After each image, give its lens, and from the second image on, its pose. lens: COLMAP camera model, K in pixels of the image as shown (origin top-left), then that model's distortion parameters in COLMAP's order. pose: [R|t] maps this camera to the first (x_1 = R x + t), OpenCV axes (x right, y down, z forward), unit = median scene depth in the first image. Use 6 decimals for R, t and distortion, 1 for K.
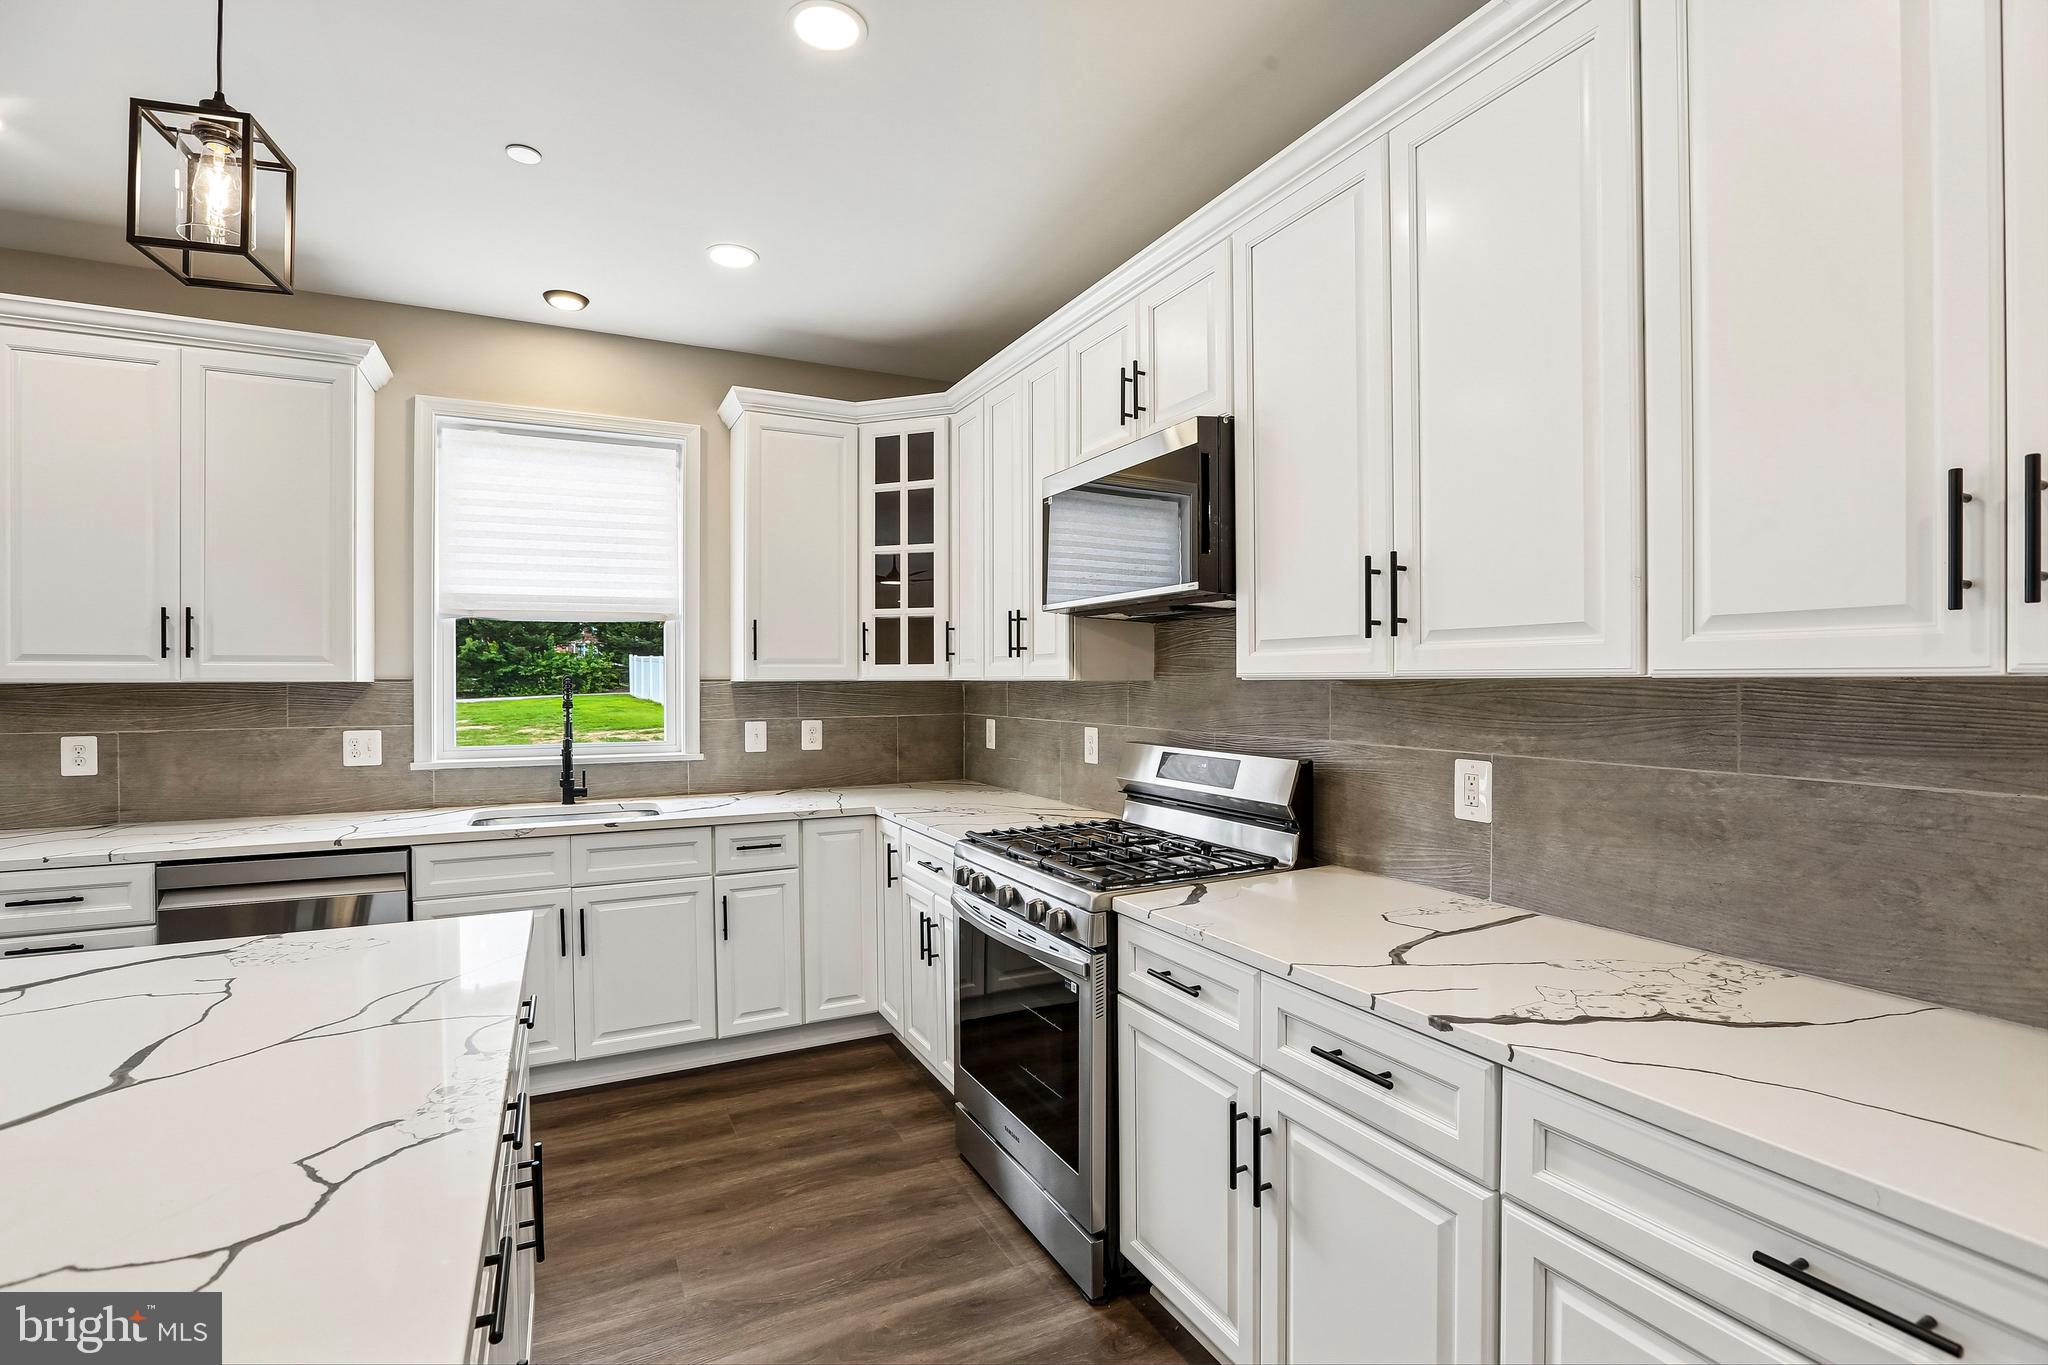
lens RADIAL K [[927.0, 0, 1020.3], [0, 927.0, 689.2], [0, 0, 1]] dist [-0.044560, 0.011217]
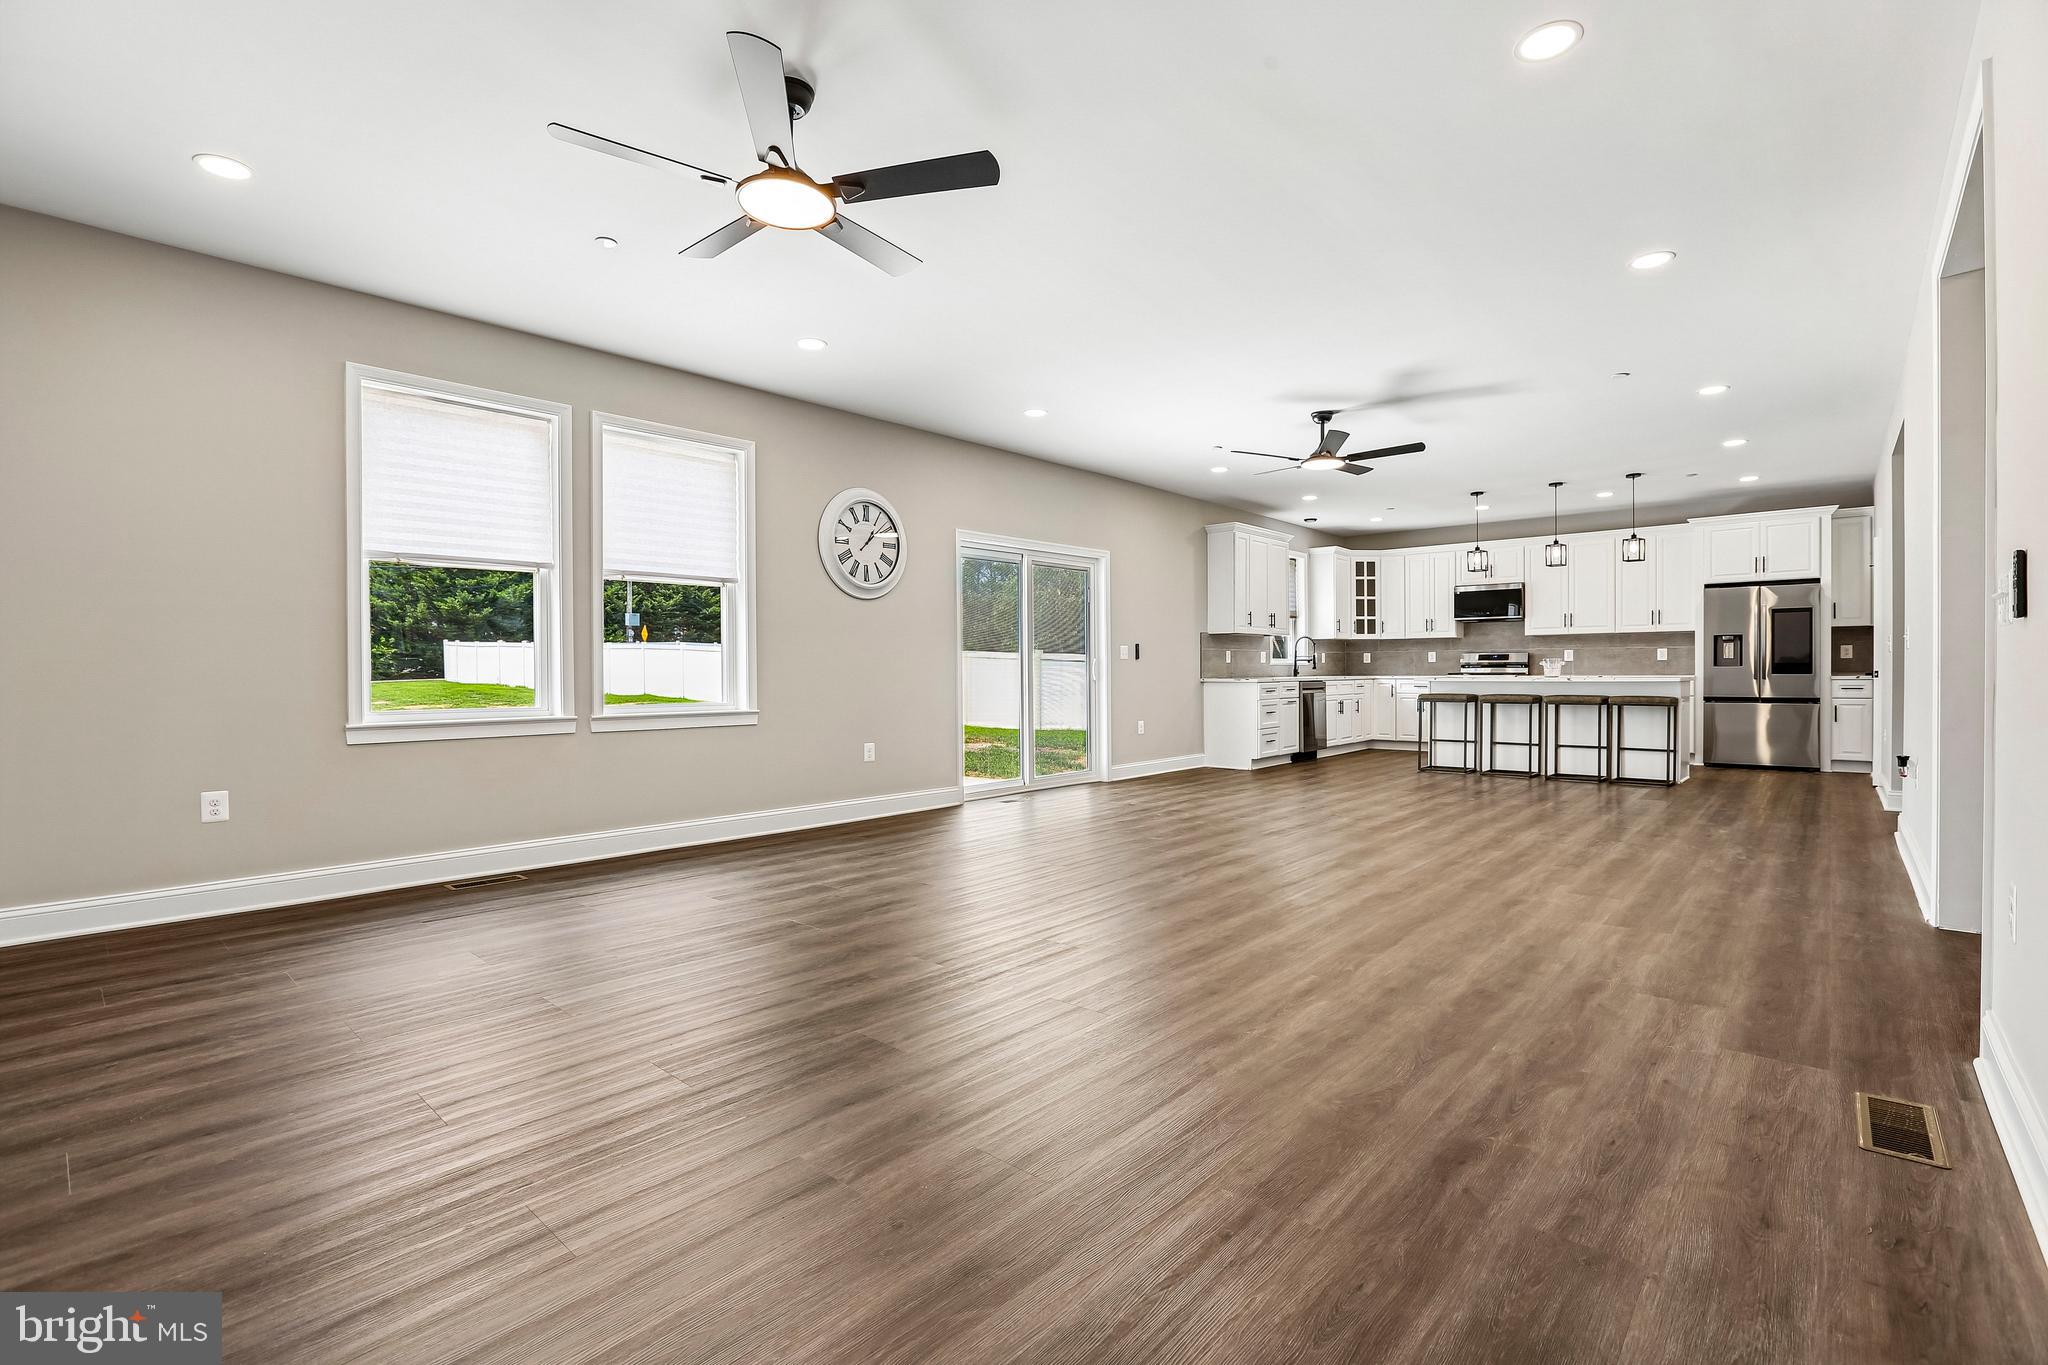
lens RADIAL K [[927.0, 0, 1029.5], [0, 927.0, 686.8], [0, 0, 1]] dist [-0.044560, 0.011217]
pose [[0.928933, -0.012518, 0.370035, -2.859224], [0.010146, 0.999914, 0.008356, 0.139543], [-0.370108, -0.004008, 0.928980, -1.822439]]
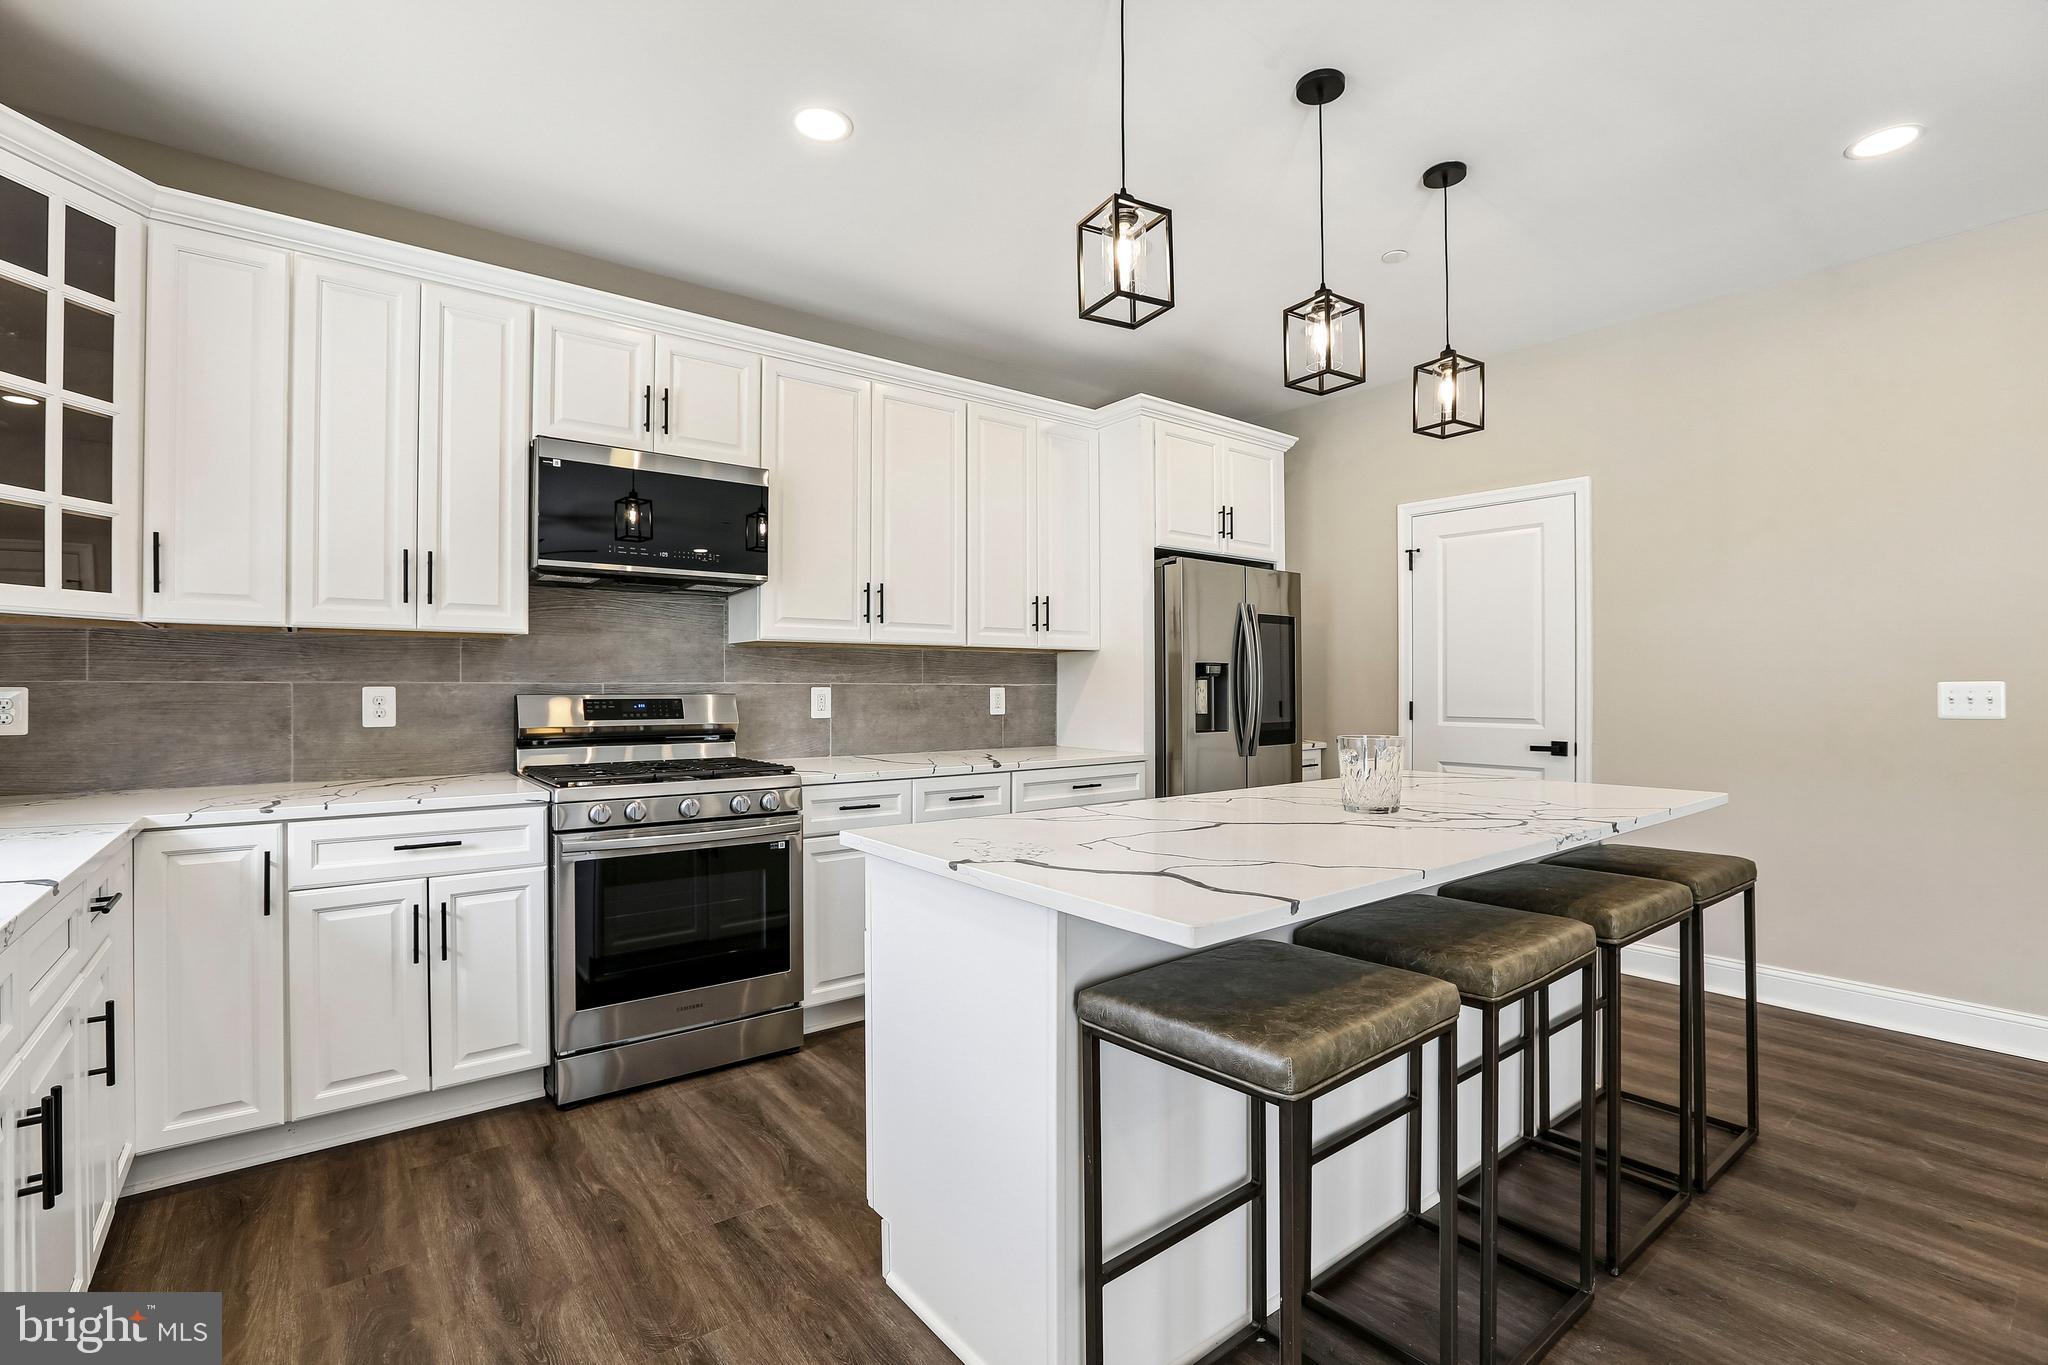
lens RADIAL K [[927.0, 0, 1011.3], [0, 927.0, 685.6], [0, 0, 1]] dist [-0.044560, 0.011217]
pose [[-0.191599, 0.005738, 0.981456, -0.966923], [0.012203, 0.999920, -0.003464, 0.053895], [-0.981397, 0.011313, -0.191654, 0.616171]]
